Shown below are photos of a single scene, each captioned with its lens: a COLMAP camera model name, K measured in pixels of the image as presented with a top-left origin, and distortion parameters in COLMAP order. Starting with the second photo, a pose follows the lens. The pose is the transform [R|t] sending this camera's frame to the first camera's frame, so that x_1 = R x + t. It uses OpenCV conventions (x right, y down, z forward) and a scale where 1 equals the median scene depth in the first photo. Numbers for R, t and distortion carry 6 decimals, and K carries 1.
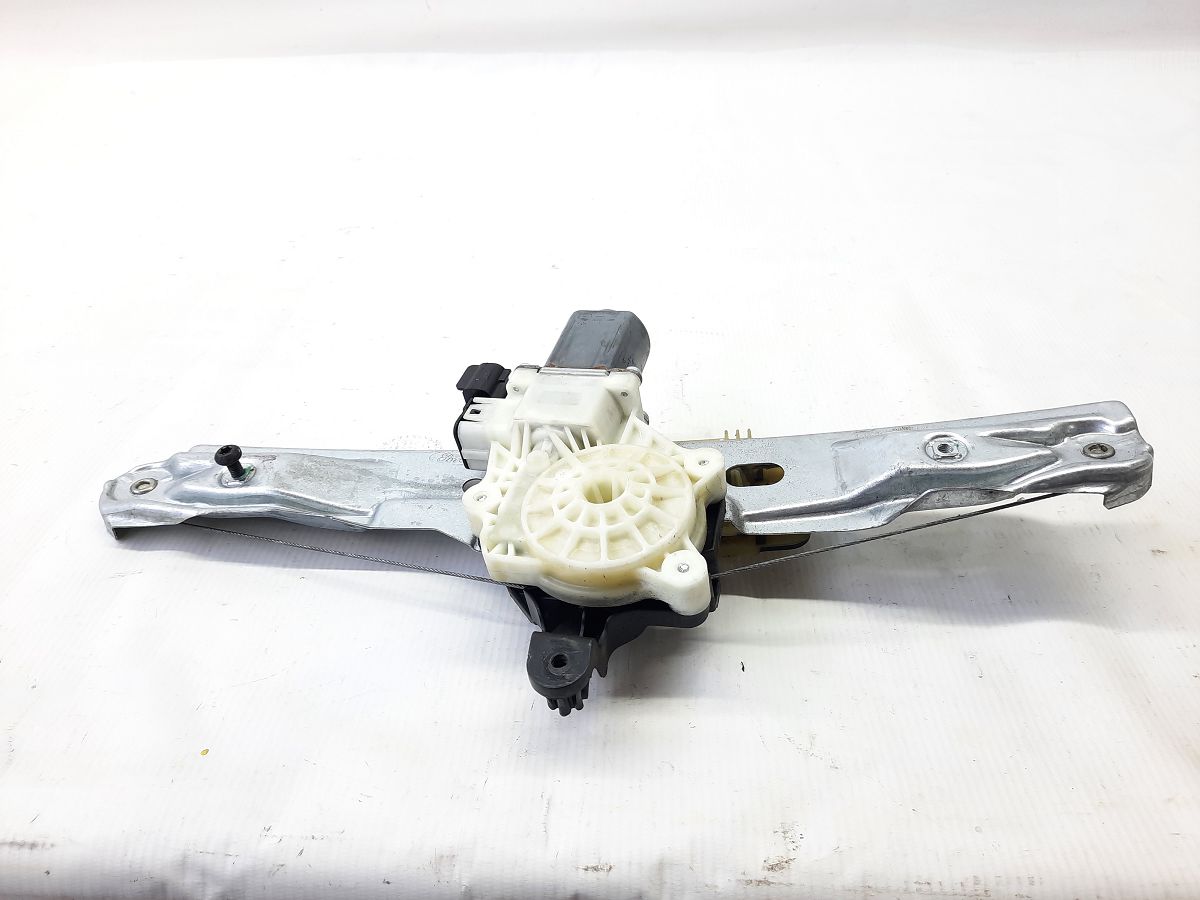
lens RADIAL K [[969.0, 0, 600.0], [0, 969.0, 450.0], [0, 0, 1]] dist [0.006359, 0.009391]
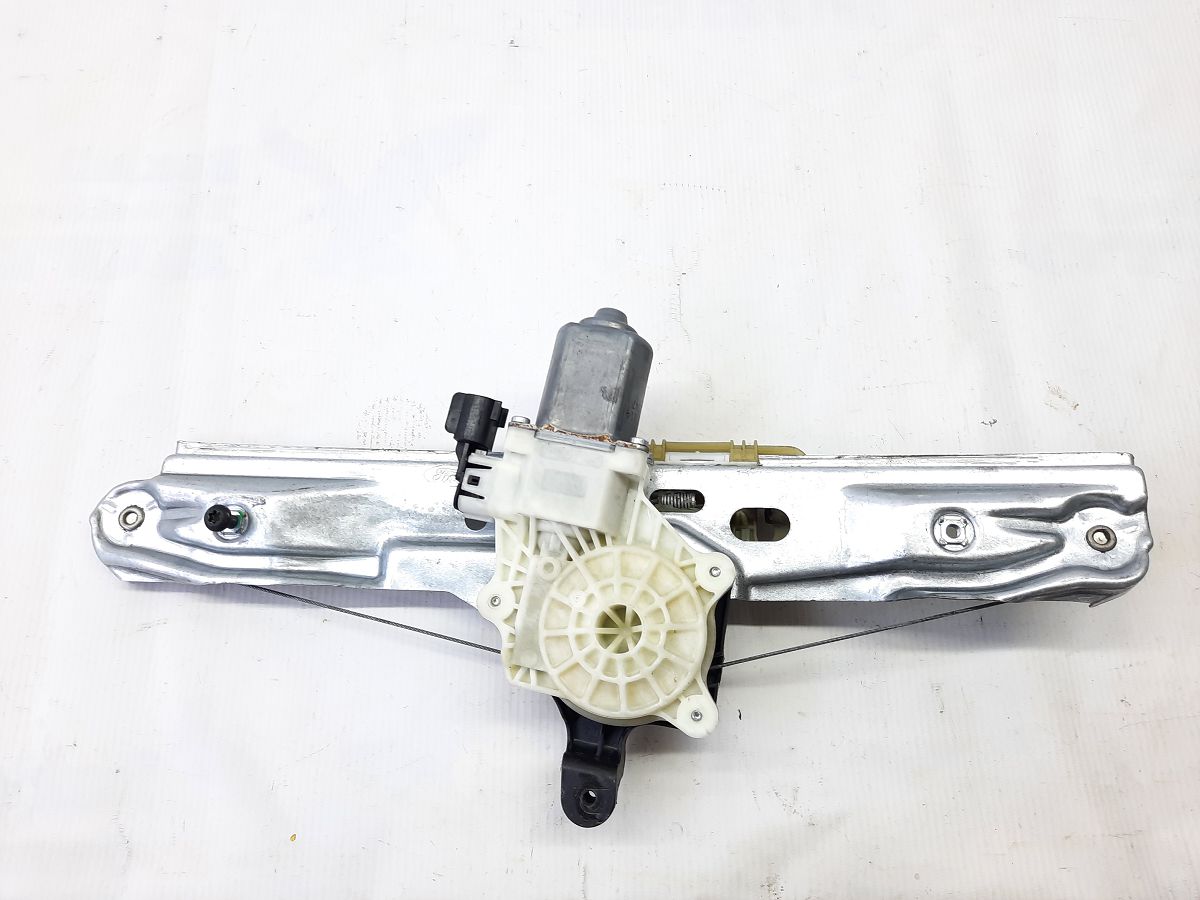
lens RADIAL K [[957.1, 0, 600.0], [0, 957.1, 450.0], [0, 0, 1]] dist [0.018253, -0.005708]
pose [[0.997695, -0.054706, 0.040150, -0.045127], [0.017530, 0.779366, 0.626323, -0.713601], [-0.065555, -0.624176, 0.778529, 0.312687]]
